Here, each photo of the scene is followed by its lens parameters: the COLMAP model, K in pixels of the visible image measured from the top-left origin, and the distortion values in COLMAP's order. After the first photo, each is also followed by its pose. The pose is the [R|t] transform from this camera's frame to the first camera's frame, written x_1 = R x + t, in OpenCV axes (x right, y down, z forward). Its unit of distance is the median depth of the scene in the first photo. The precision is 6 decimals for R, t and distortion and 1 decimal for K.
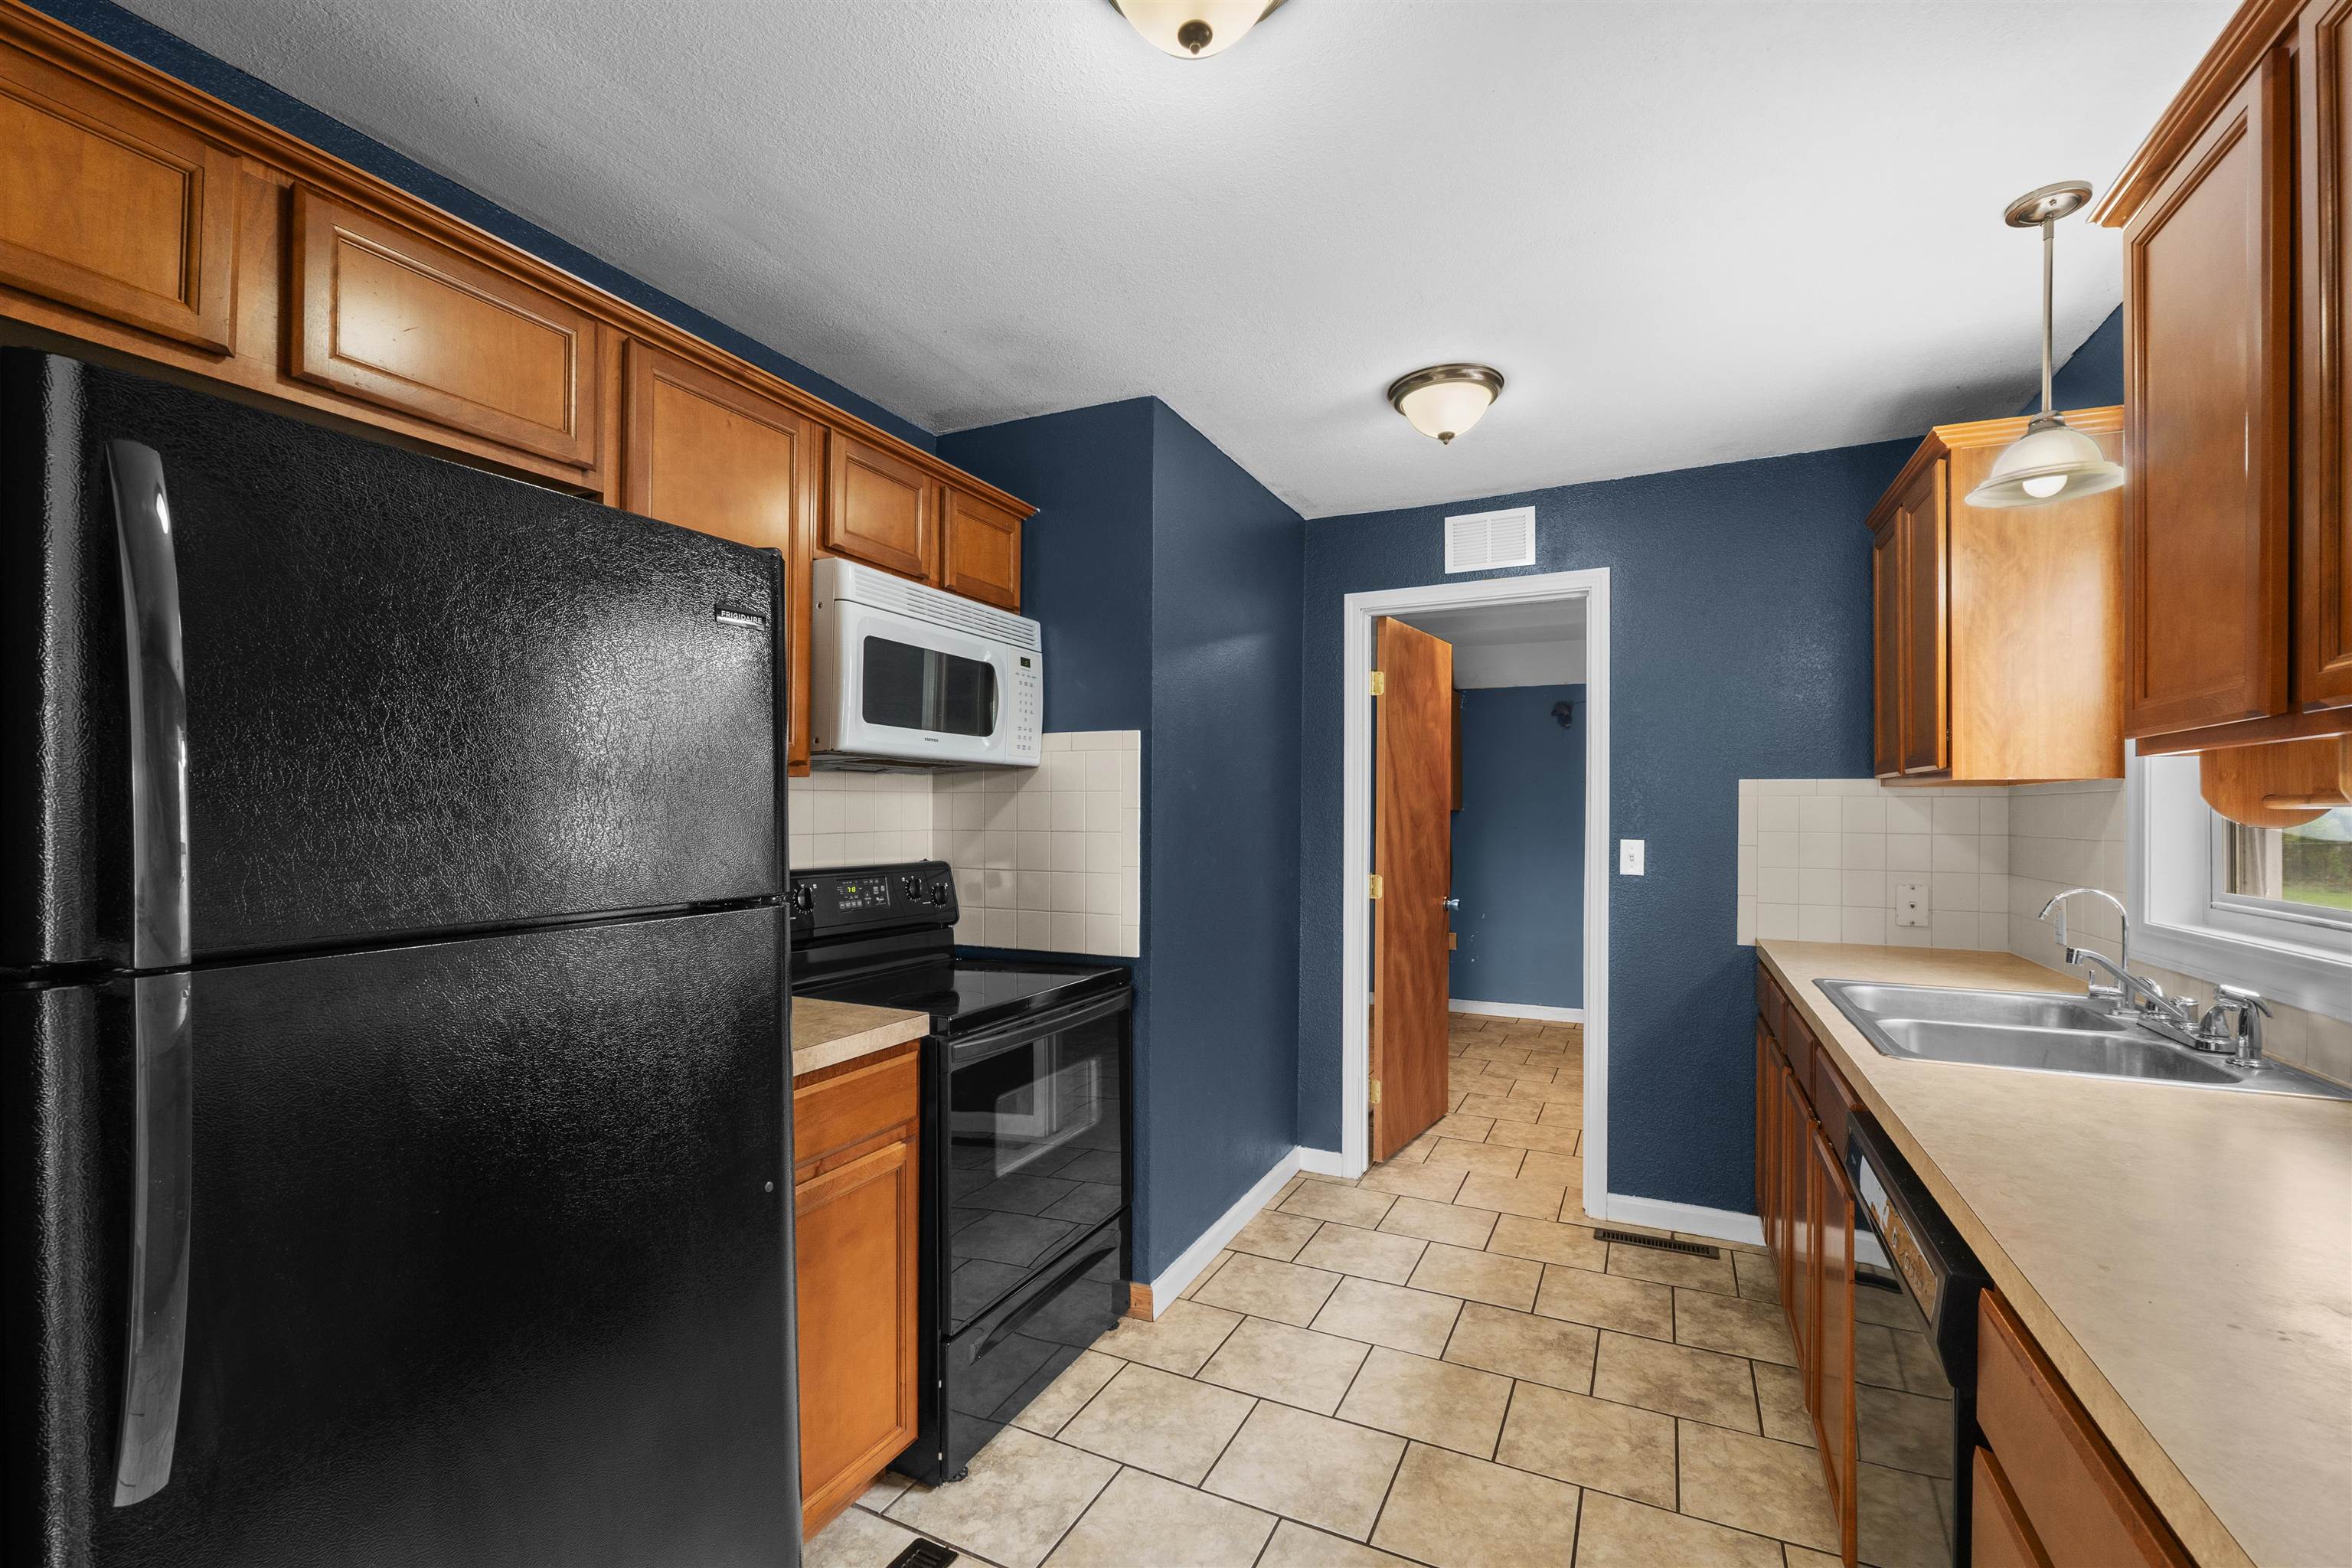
lens RADIAL K [[987.4, 0, 1177.0], [0, 987.4, 803.7], [0, 0, 1]] dist [-0.000925, -0.000140]
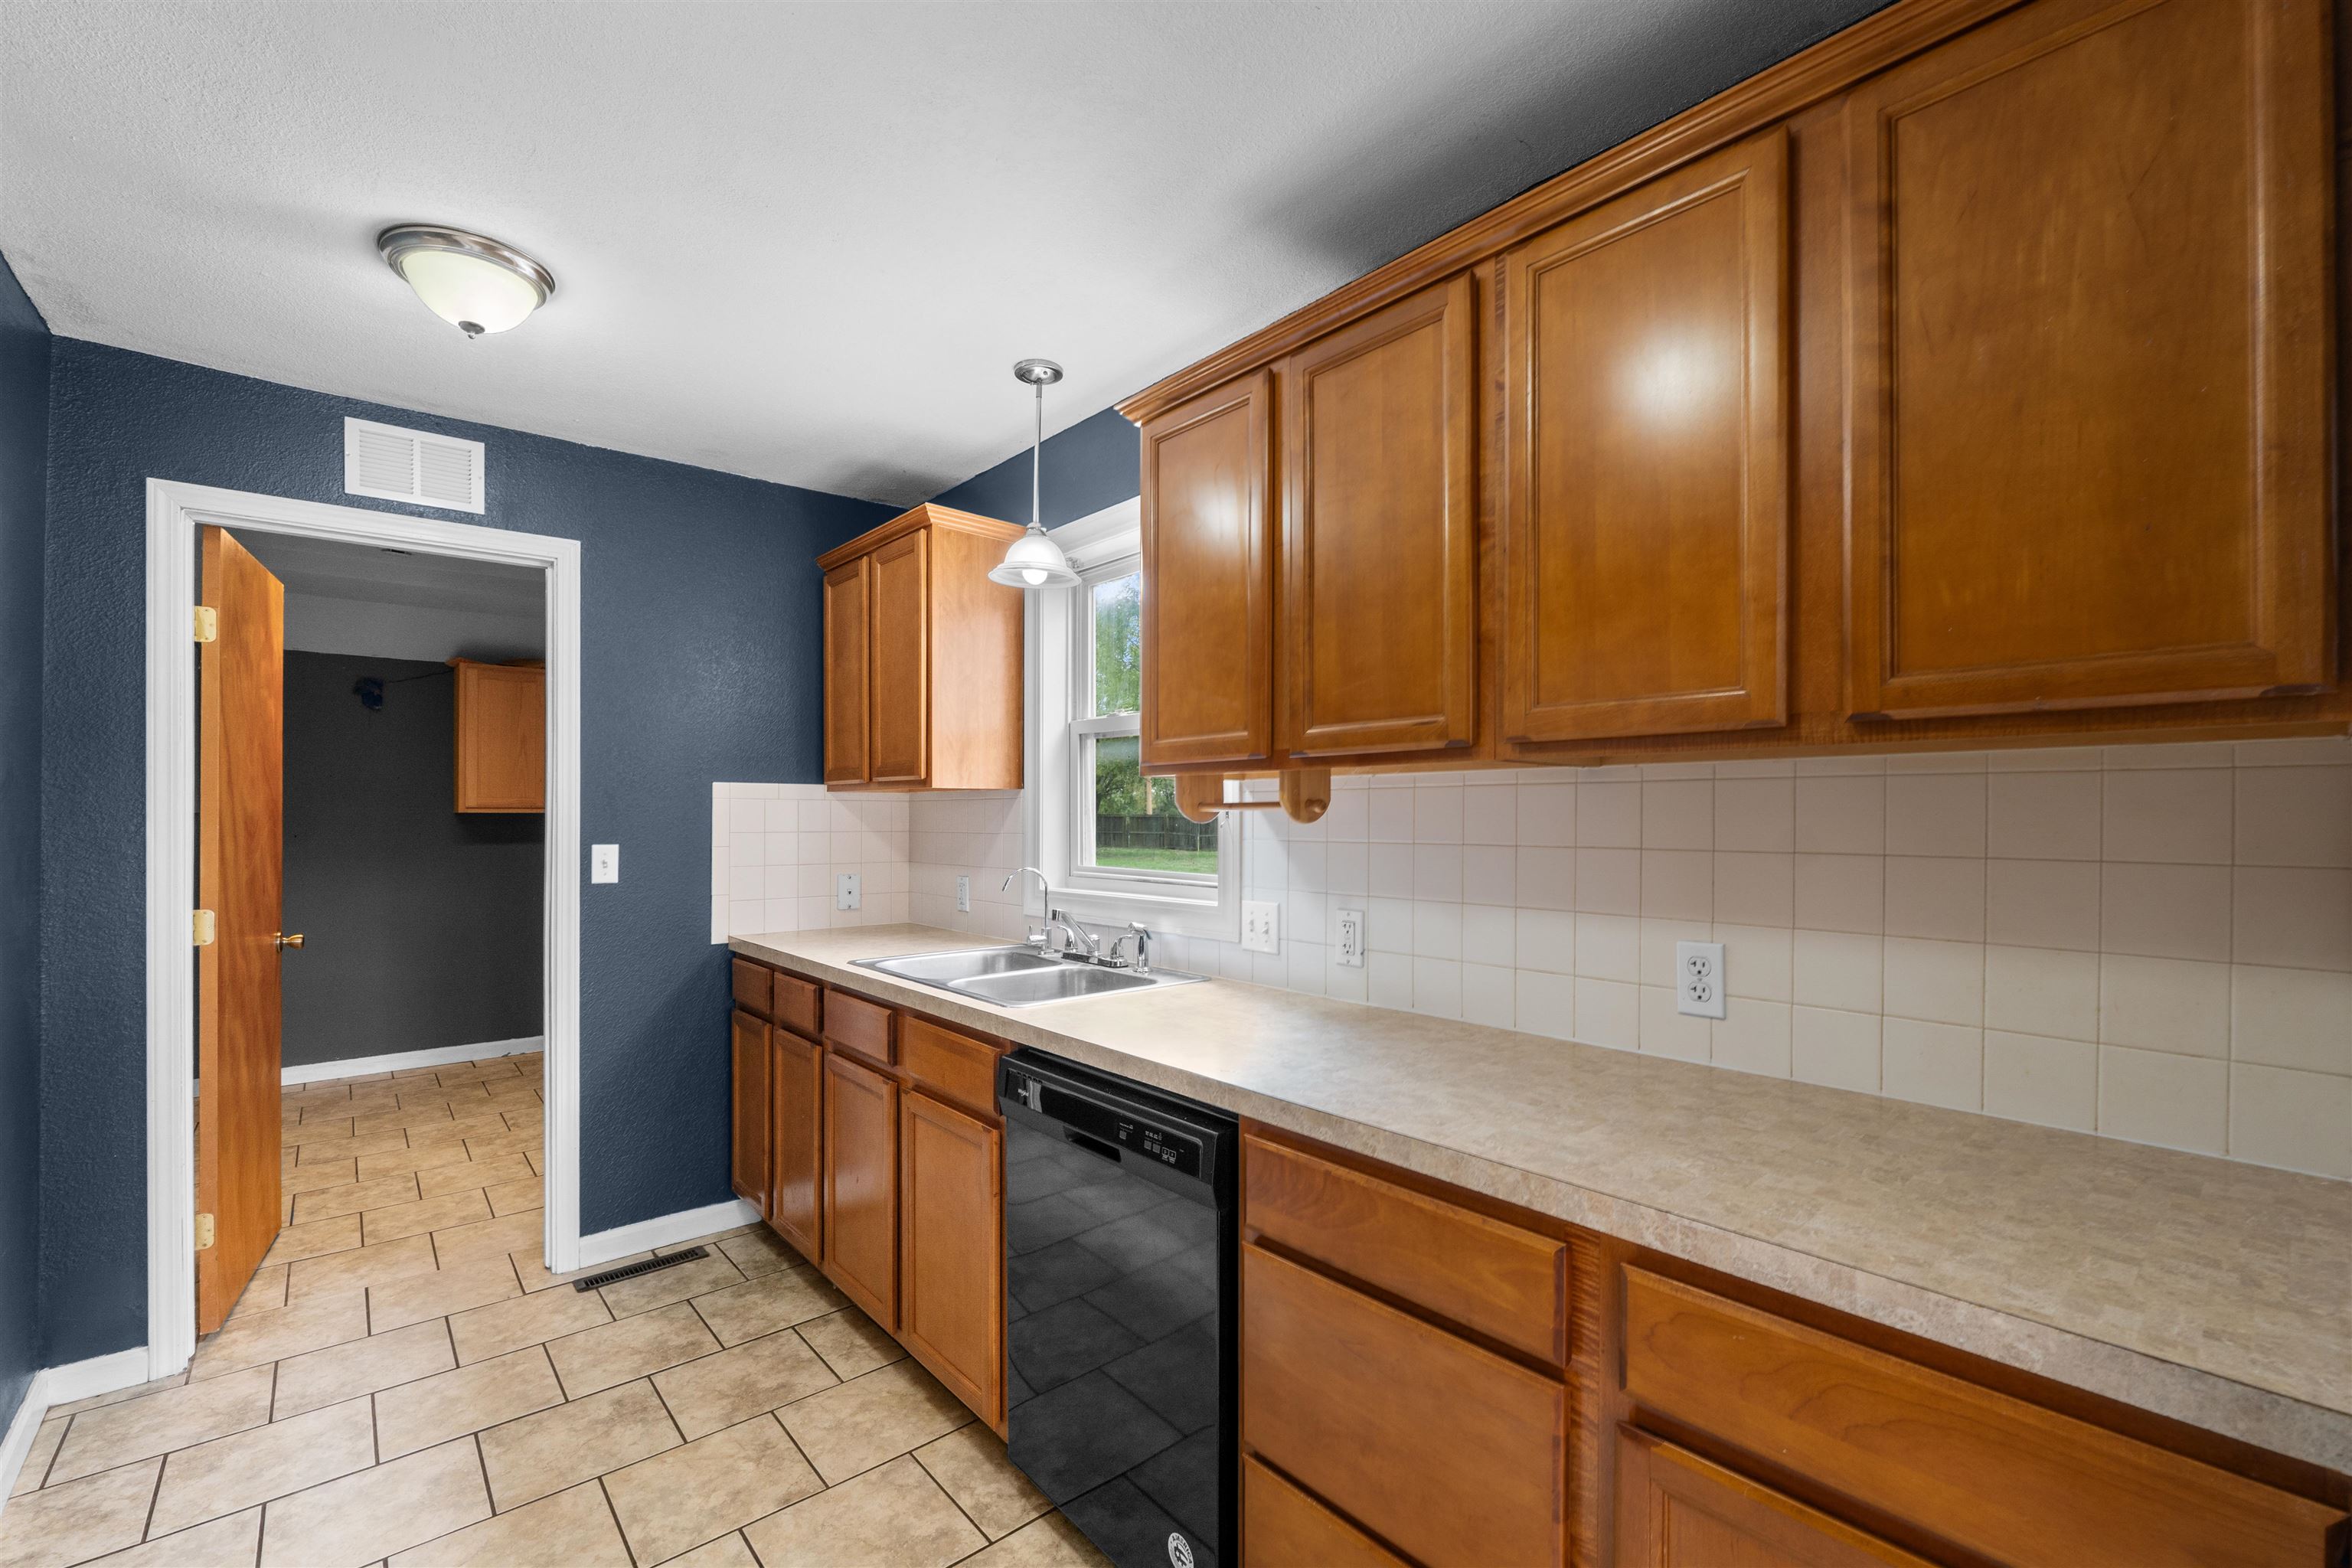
lens RADIAL K [[992.9, 0, 1170.9], [0, 992.9, 816.5], [0, 0, 1]] dist [-0.001216, -0.000587]
pose [[0.403845, -0.006072, 0.914807, -0.184849], [-0.004442, 0.999953, 0.008598, 0.000133], [-0.914817, -0.007536, 0.403799, 0.156400]]
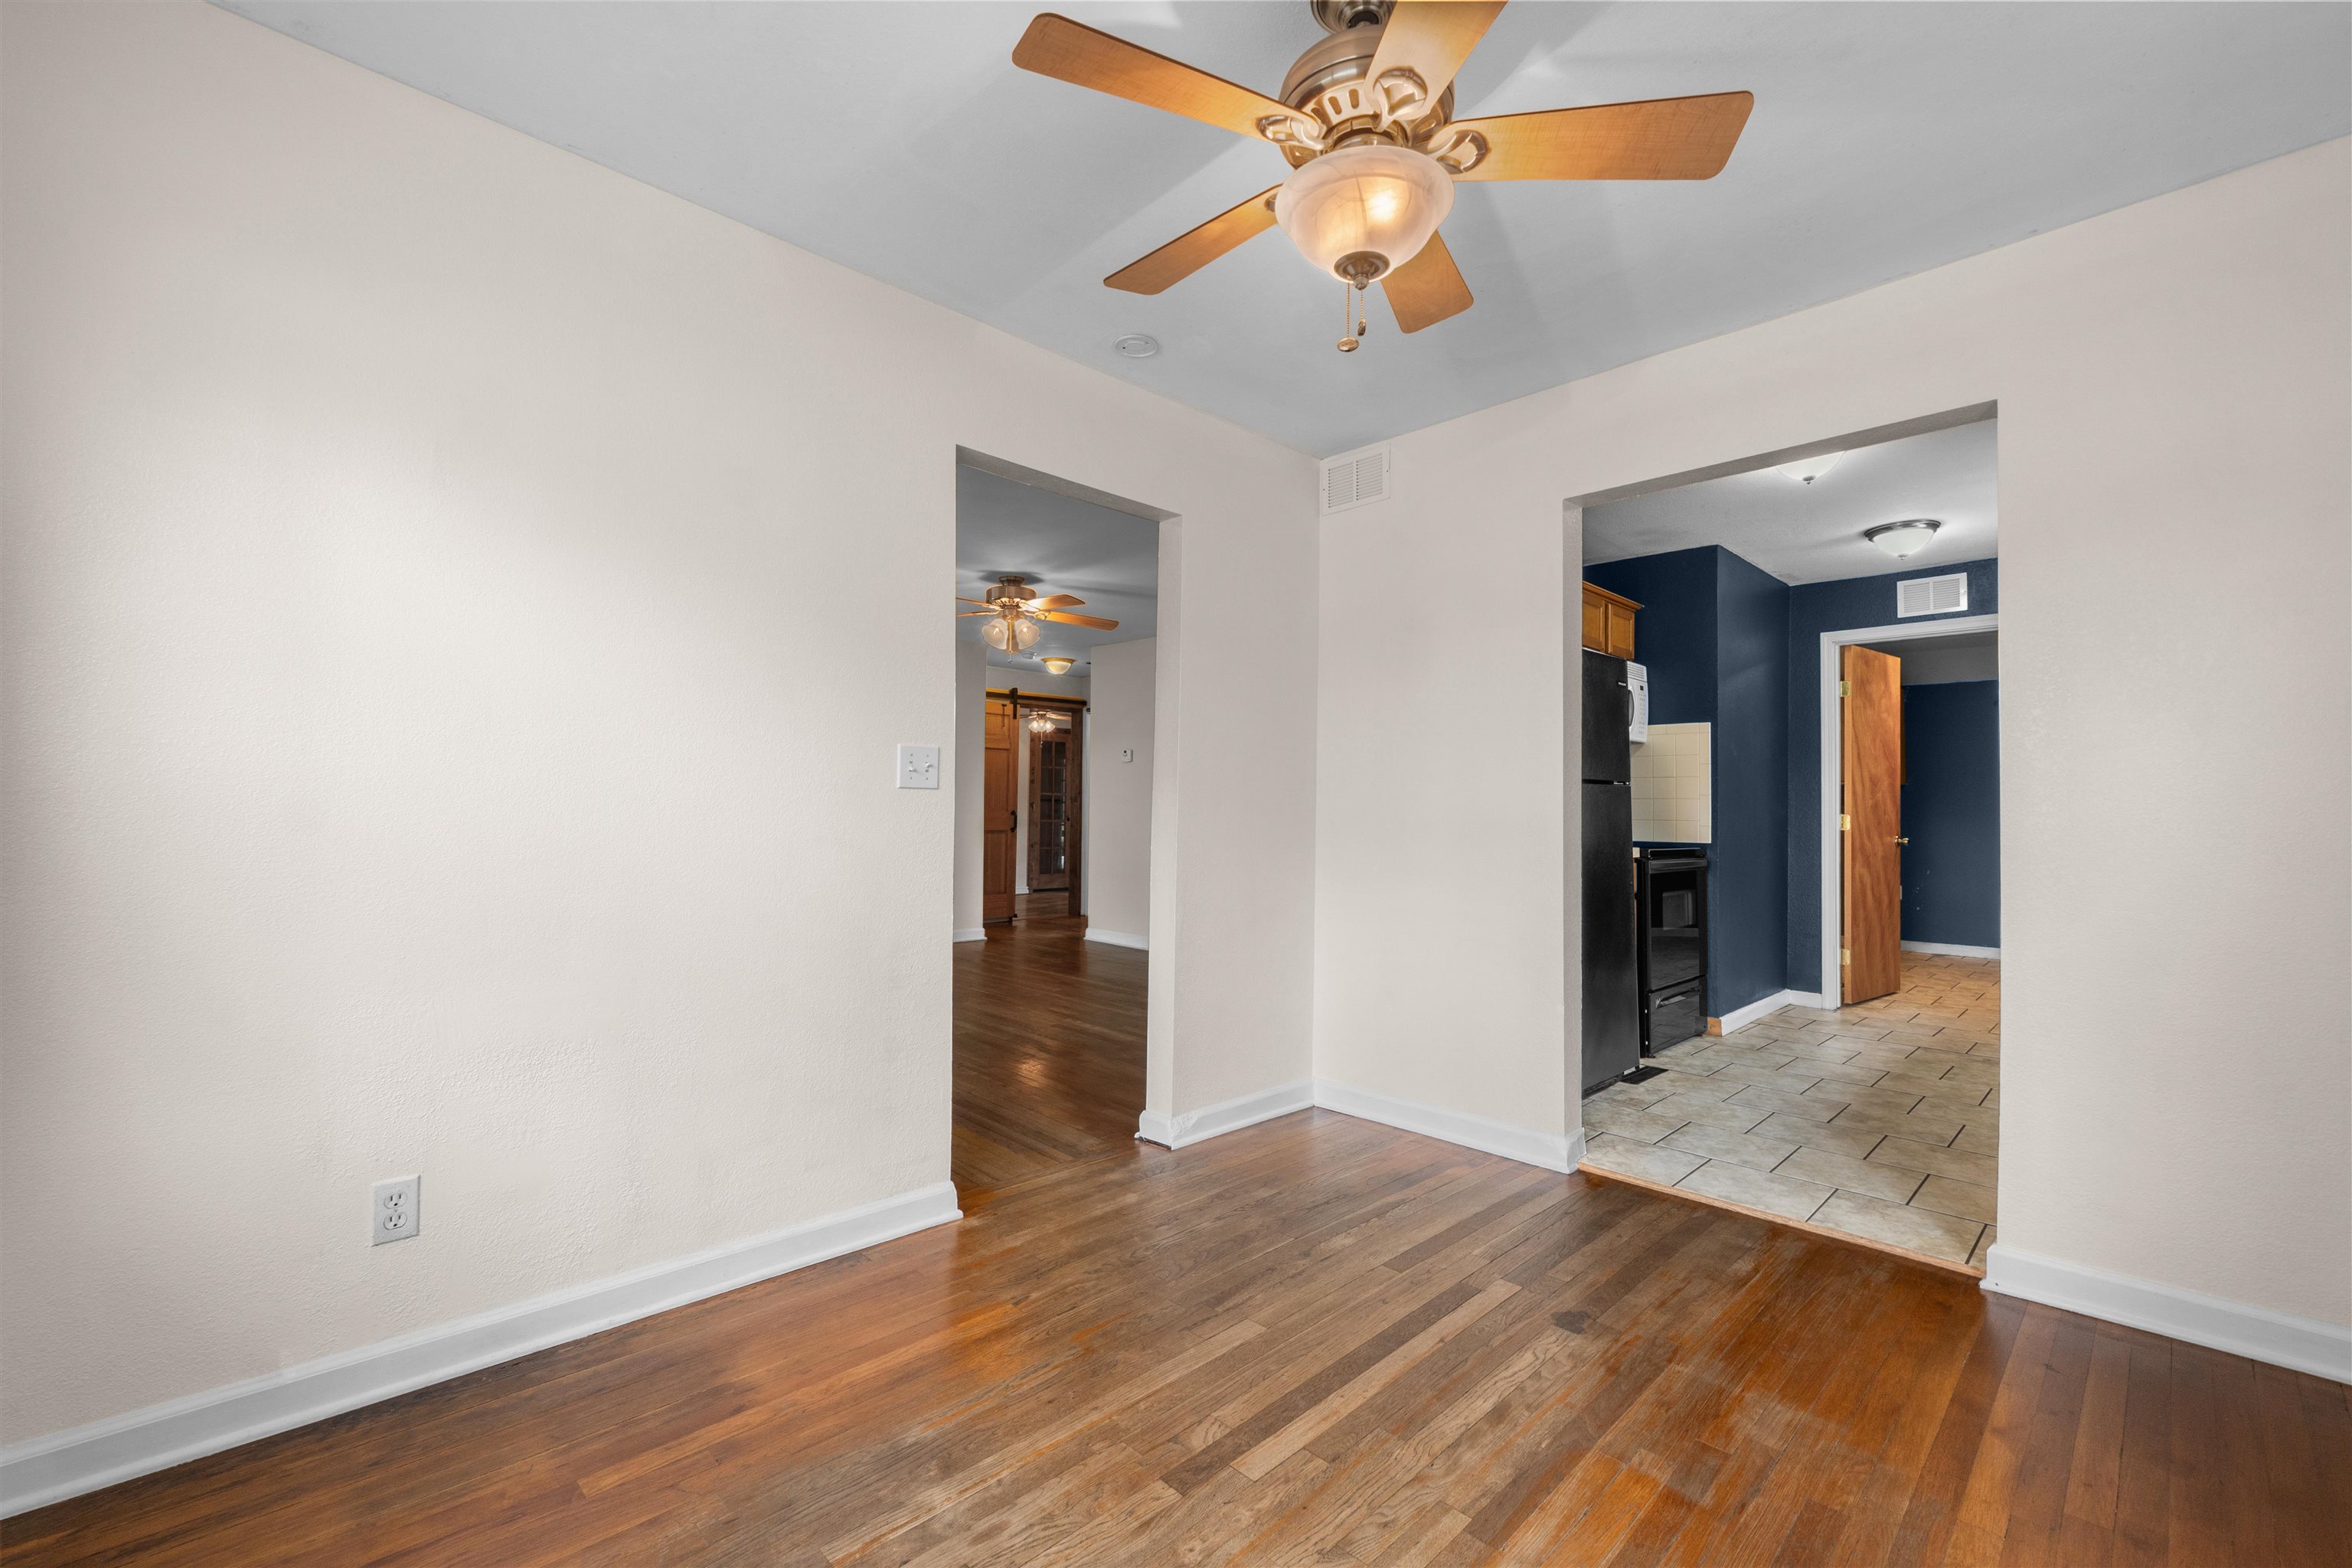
lens RADIAL K [[980.0, 0, 1179.8], [0, 980.0, 783.1], [0, 0, 1]] dist [-0.000602, -0.000098]
pose [[0.940109, -0.002926, -0.340862, -0.308877], [-0.004147, 0.999791, -0.020019, 0.072579], [0.340849, 0.020234, 0.939900, -0.962172]]
